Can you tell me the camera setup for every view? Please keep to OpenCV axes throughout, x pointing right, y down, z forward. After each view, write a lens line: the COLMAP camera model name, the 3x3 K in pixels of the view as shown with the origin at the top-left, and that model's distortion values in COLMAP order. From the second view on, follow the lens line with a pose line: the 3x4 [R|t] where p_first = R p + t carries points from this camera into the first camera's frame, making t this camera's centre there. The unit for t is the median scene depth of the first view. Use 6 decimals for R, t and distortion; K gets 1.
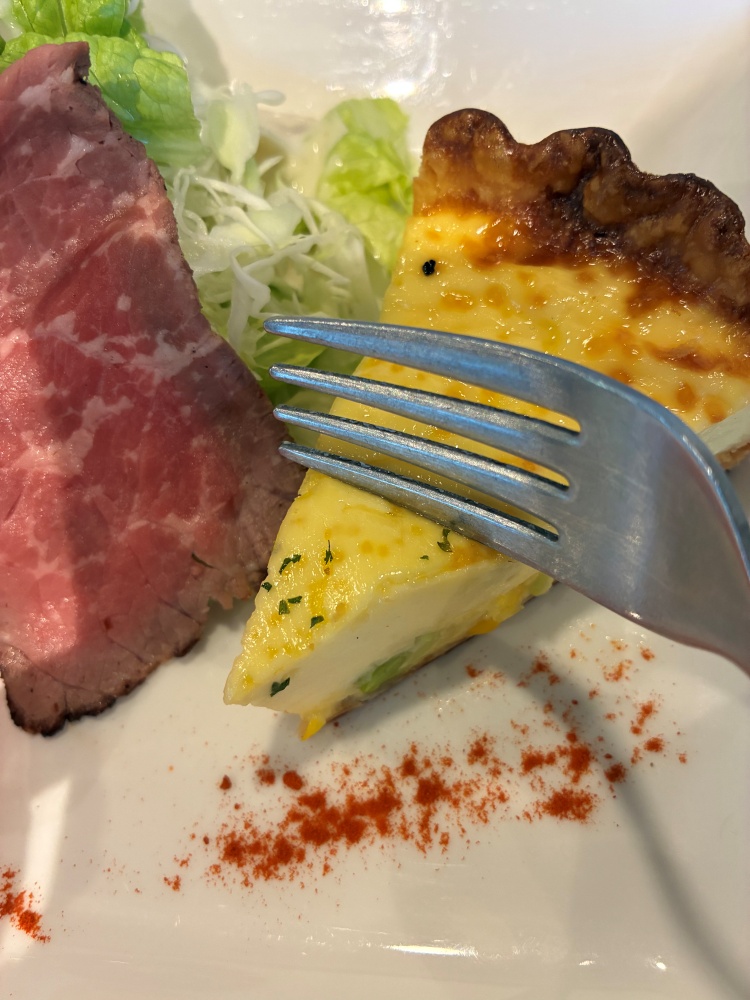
lens RADIAL K [[788.1, 0, 376.6], [0, 788.1, 513.8], [0, 0, 1]] dist [0.012895, -0.052644]
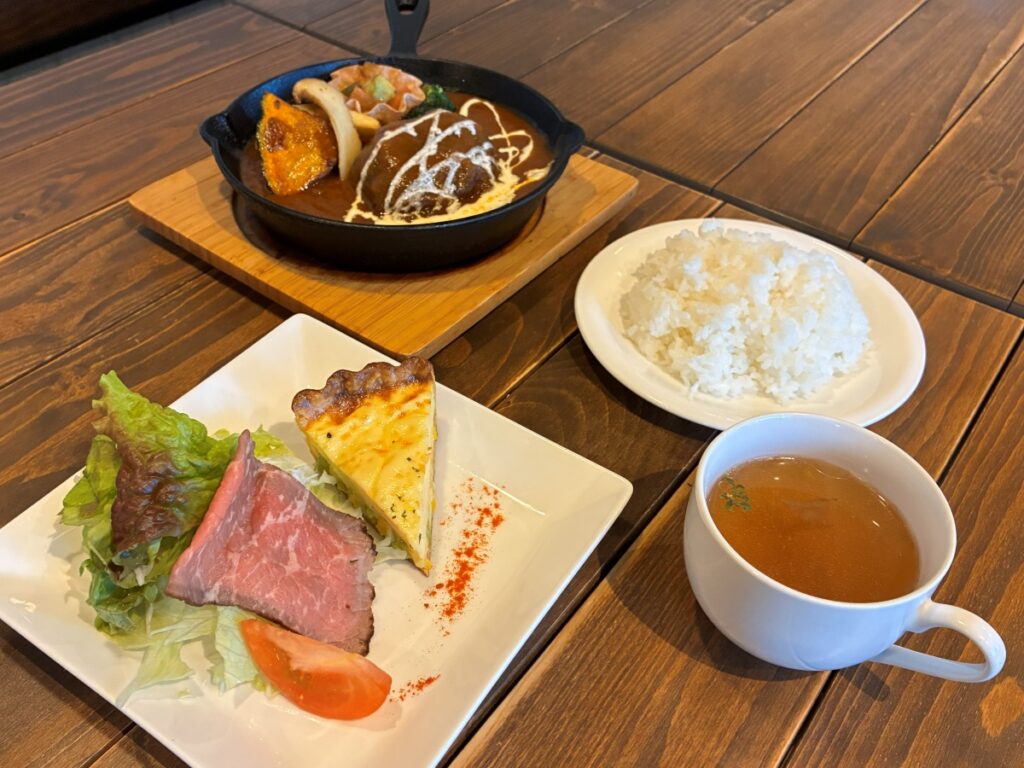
lens RADIAL K [[934.3, 0, 512.0], [0, 934.3, 384.0], [0, 0, 1]] dist [-0.015484, -0.006777]
pose [[0.479320, -0.517484, 0.708846, -1.940965], [0.770627, 0.634663, -0.057768, 0.281797], [-0.419984, 0.573945, 0.702994, -1.790291]]
